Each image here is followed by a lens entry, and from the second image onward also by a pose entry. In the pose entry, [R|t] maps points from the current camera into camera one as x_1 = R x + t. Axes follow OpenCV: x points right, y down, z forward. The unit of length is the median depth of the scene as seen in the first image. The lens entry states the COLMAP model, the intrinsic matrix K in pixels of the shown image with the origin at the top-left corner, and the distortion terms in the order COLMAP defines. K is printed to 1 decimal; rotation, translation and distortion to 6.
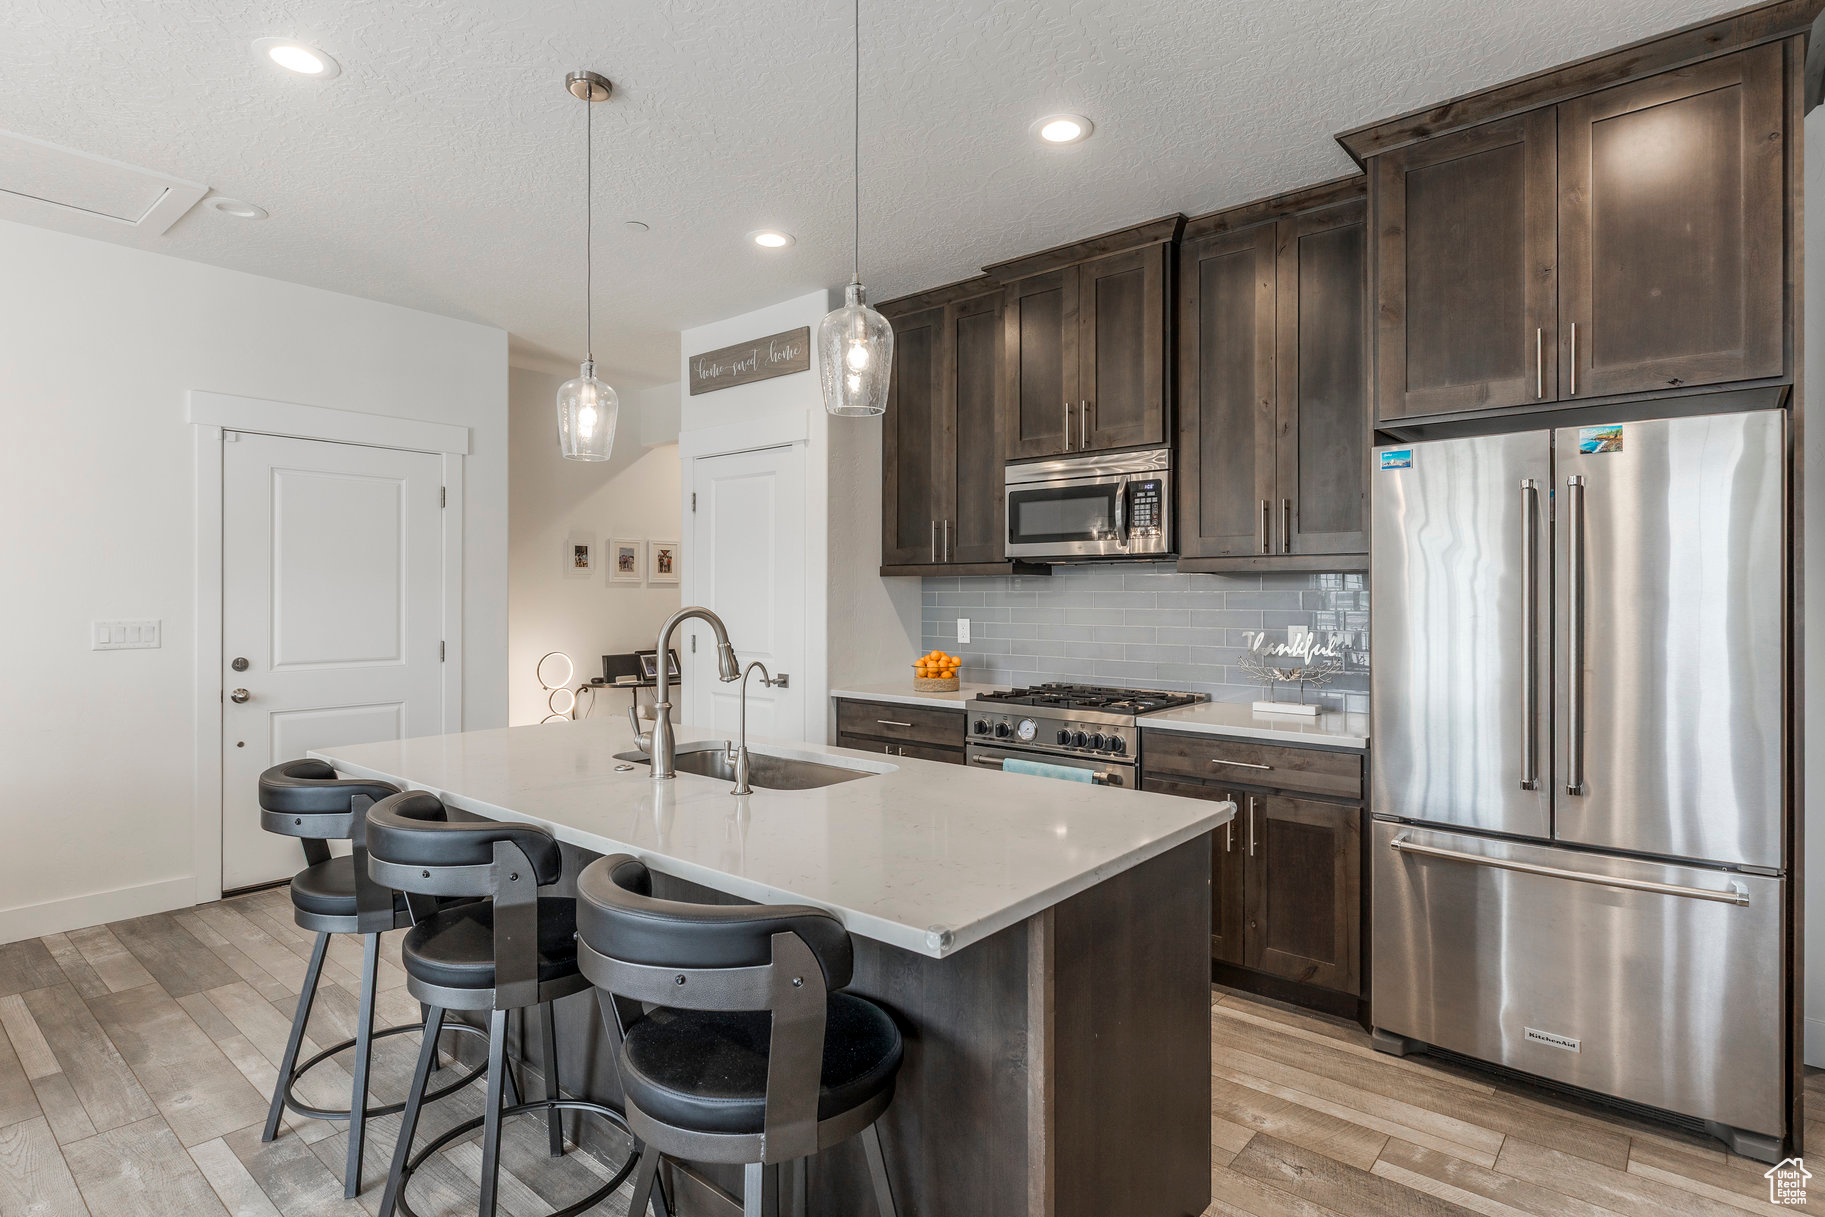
lens RADIAL K [[918.8, 0, 929.4], [0, 918.8, 594.9], [0, 0, 1]] dist [-0.001106, -0.000347]
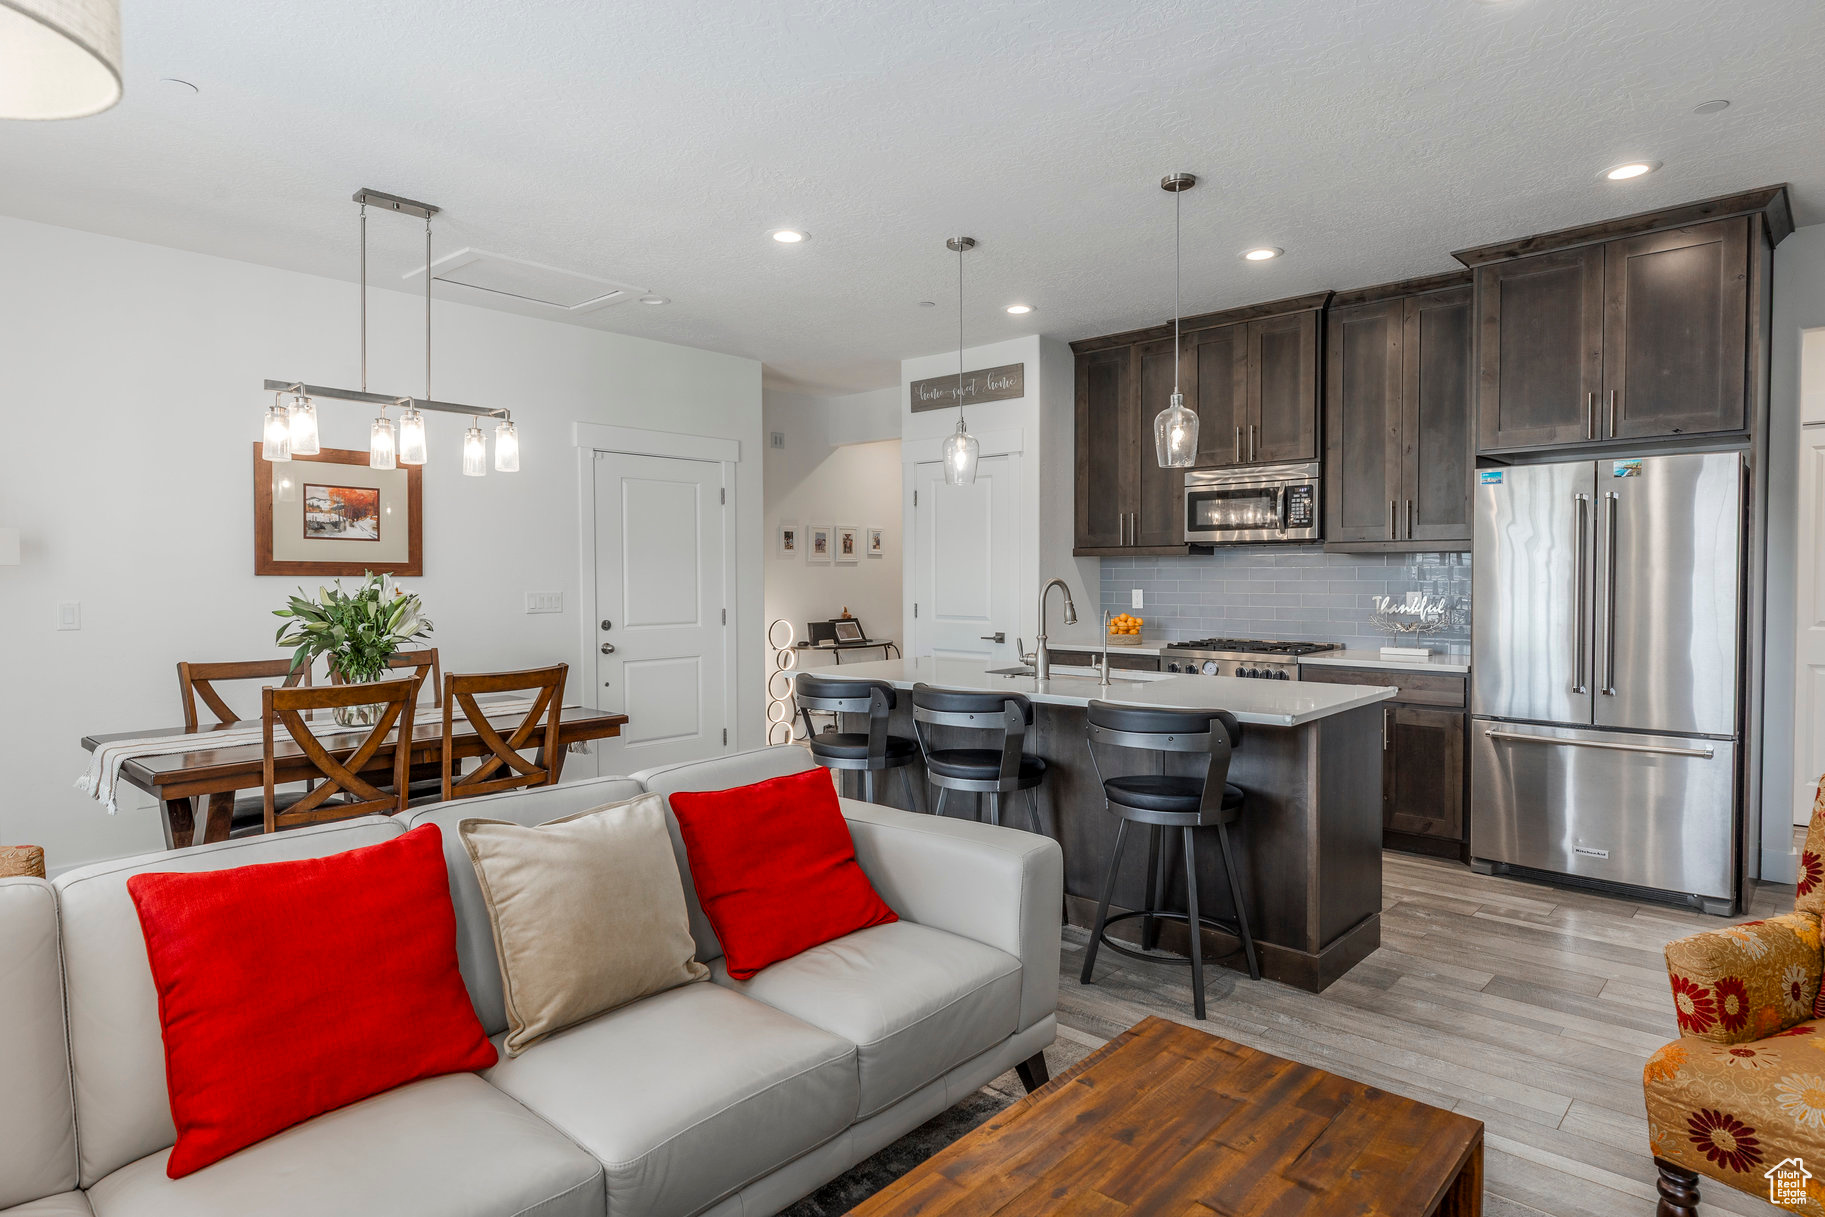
lens RADIAL K [[994.1, 0, 911.5], [0, 994.1, 599.8], [0, 0, 1]] dist [0.000280, -0.000288]
pose [[0.998614, -0.003616, -0.052501, -0.257858], [0.005093, 0.999594, 0.028021, 0.000367], [0.052378, -0.028249, 0.998228, -0.492868]]
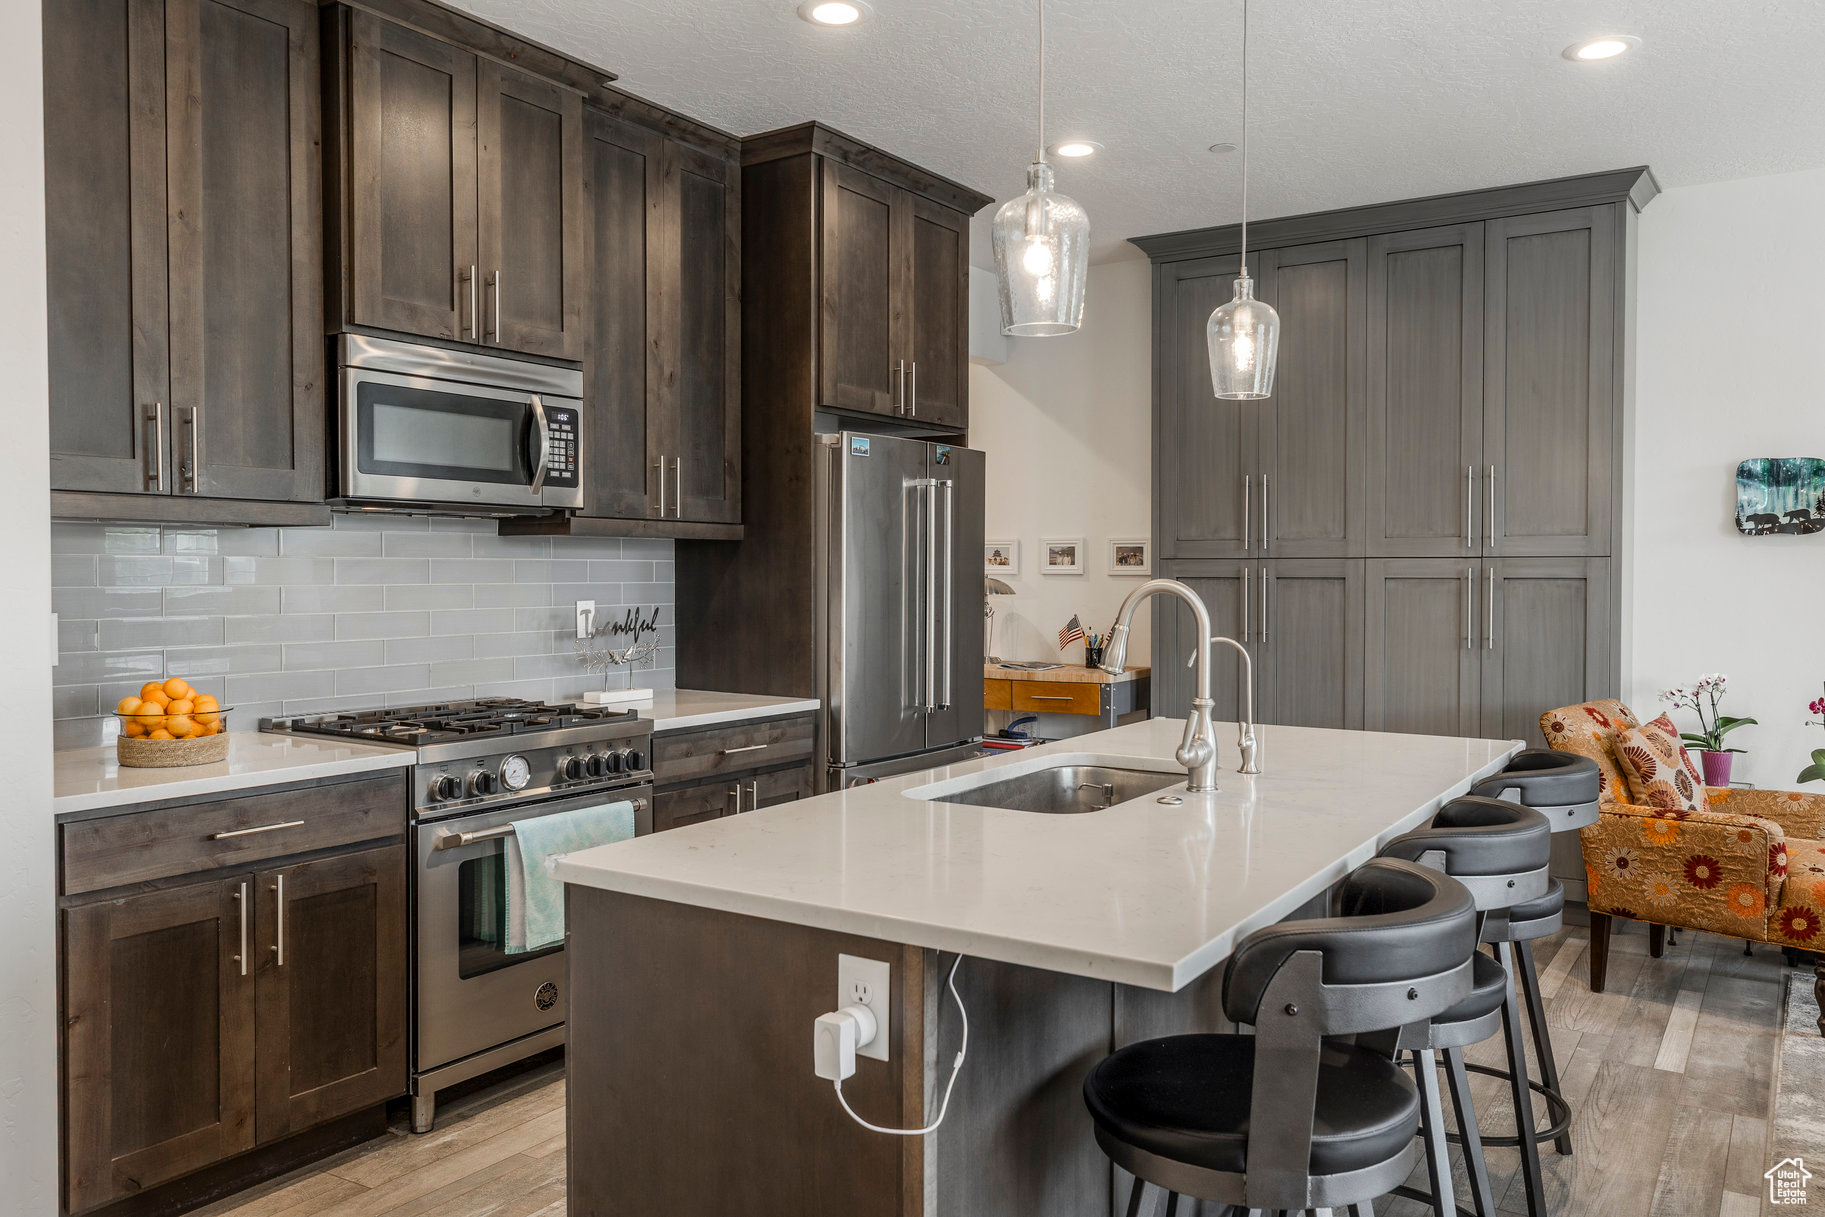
lens RADIAL K [[1377.4, 0, 925.6], [0, 1377.4, 599.4], [0, 0, 1]] dist [0.007585, -0.002734]
pose [[-0.117041, -0.024137, 0.992834, -0.874635], [-0.004955, 0.999706, 0.023720, 0.000526], [-0.993115, -0.002143, -0.117127, 0.820793]]
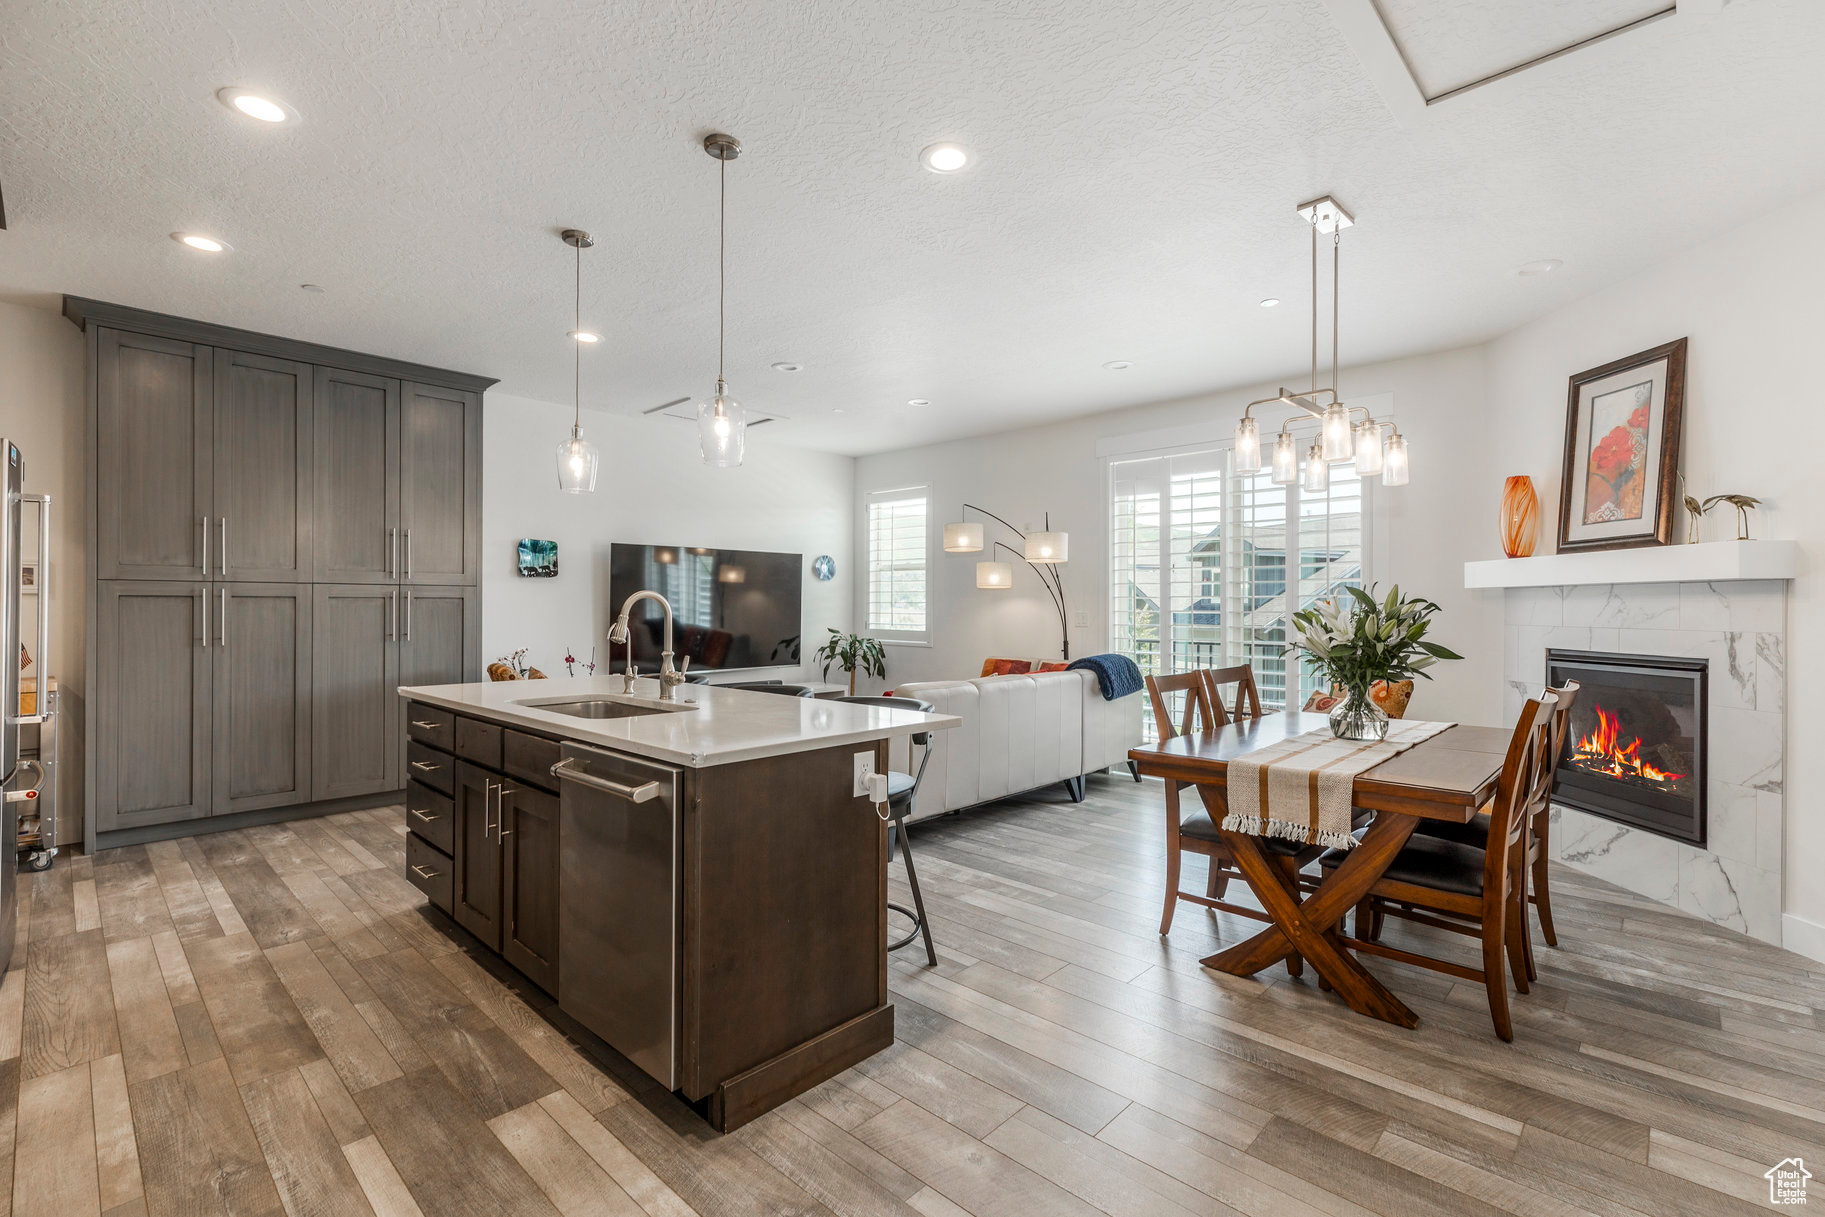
lens RADIAL K [[818.0, 0, 925.1], [0, 818.0, 607.8], [0, 0, 1]] dist [0.003825, -0.001011]
pose [[-0.998269, -0.004919, 0.058604, -0.484817], [-0.004998, 0.999987, -0.001199, 0.024251], [-0.058597, -0.001490, -0.998281, 1.417466]]
